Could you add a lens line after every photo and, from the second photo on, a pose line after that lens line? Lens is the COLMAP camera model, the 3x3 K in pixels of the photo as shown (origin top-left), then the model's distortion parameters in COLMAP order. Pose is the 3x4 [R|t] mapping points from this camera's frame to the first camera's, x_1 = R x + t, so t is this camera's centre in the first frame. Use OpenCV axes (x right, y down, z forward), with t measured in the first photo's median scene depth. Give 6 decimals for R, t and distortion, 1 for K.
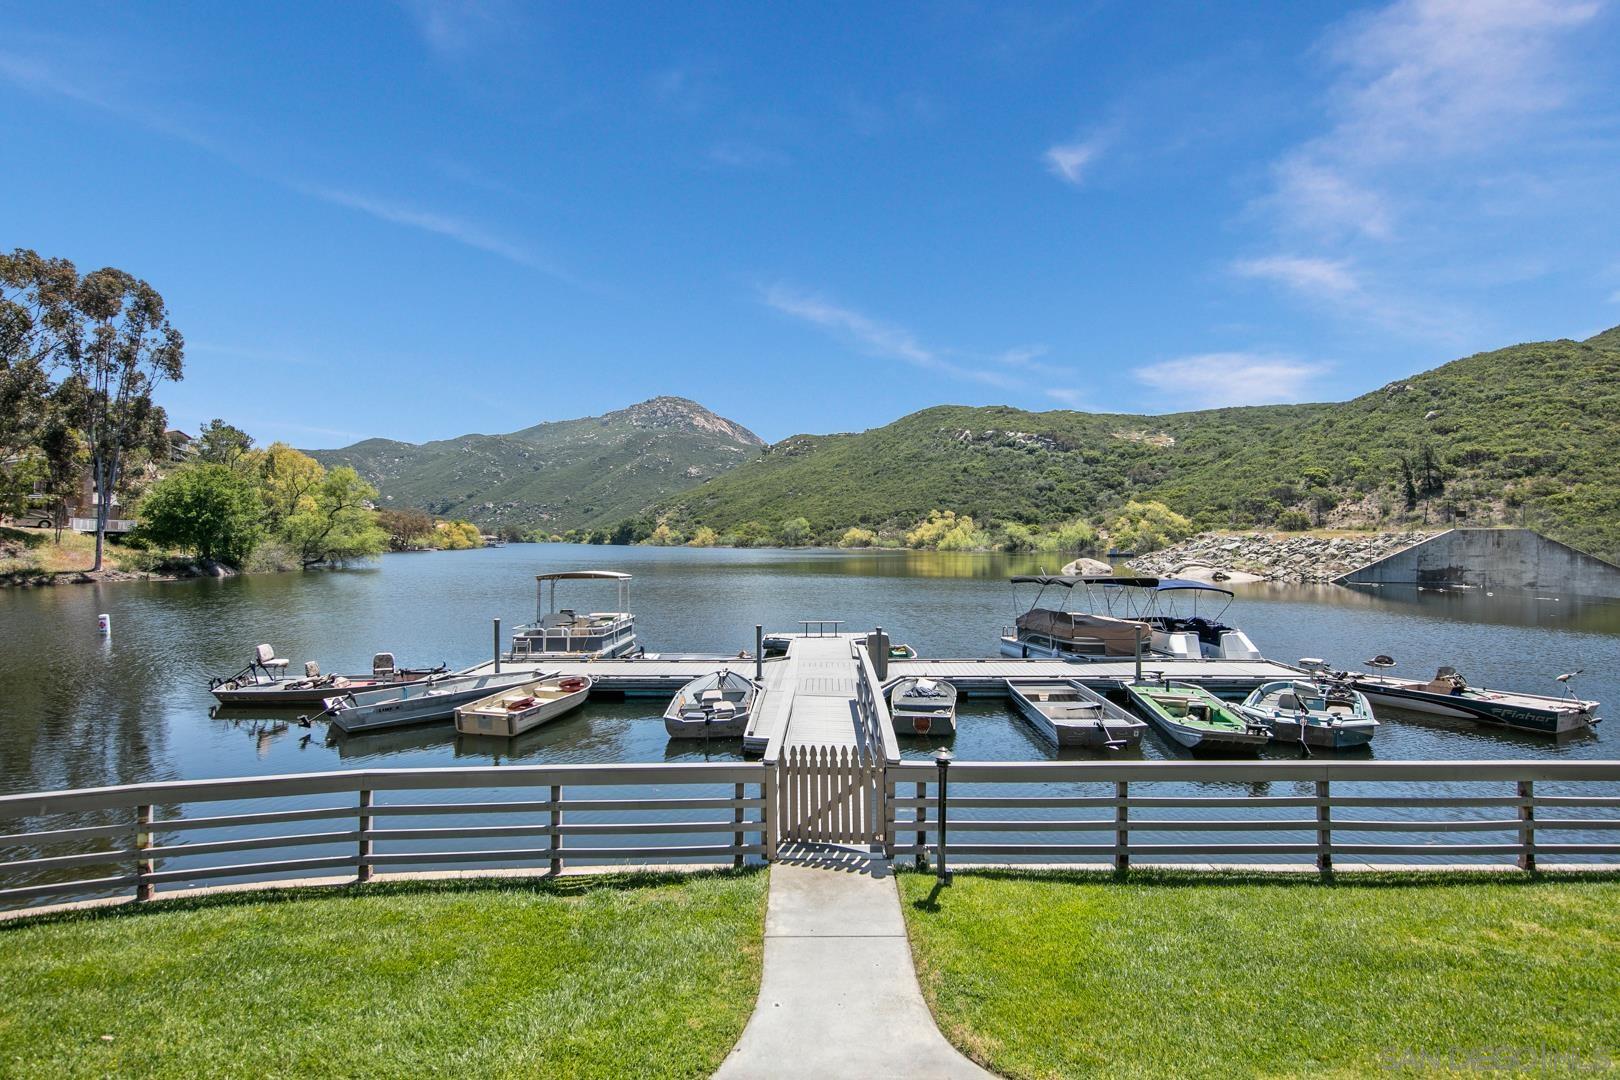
lens RADIAL K [[804.4, 0, 815.1], [0, 804.4, 541.7], [0, 0, 1]] dist [-0.001276, 0.000846]
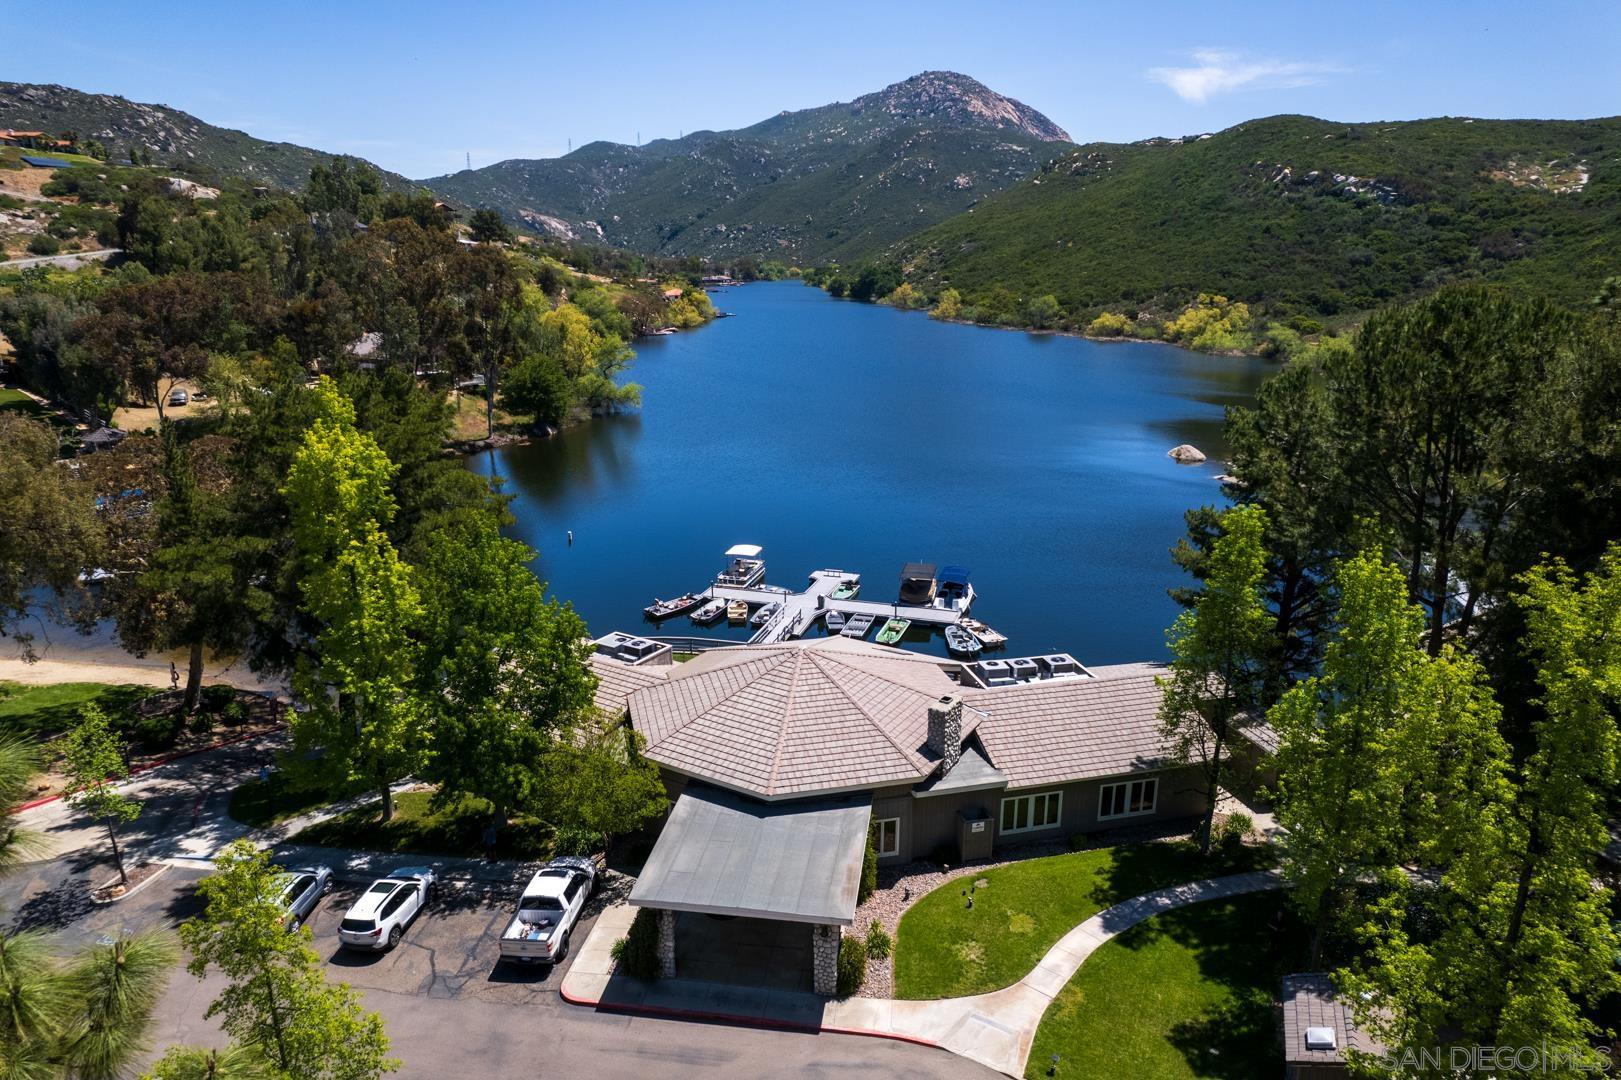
lens RADIAL K [[1039.1, 0, 810.7], [0, 1039.1, 535.7], [0, 0, 1]] dist [-0.076837, 0.069208]
pose [[0.954278, 0.080008, -0.288014, 0.062560], [0.000669, 0.962940, 0.269715, -0.063663], [0.298919, -0.257576, 0.918859, -0.144120]]
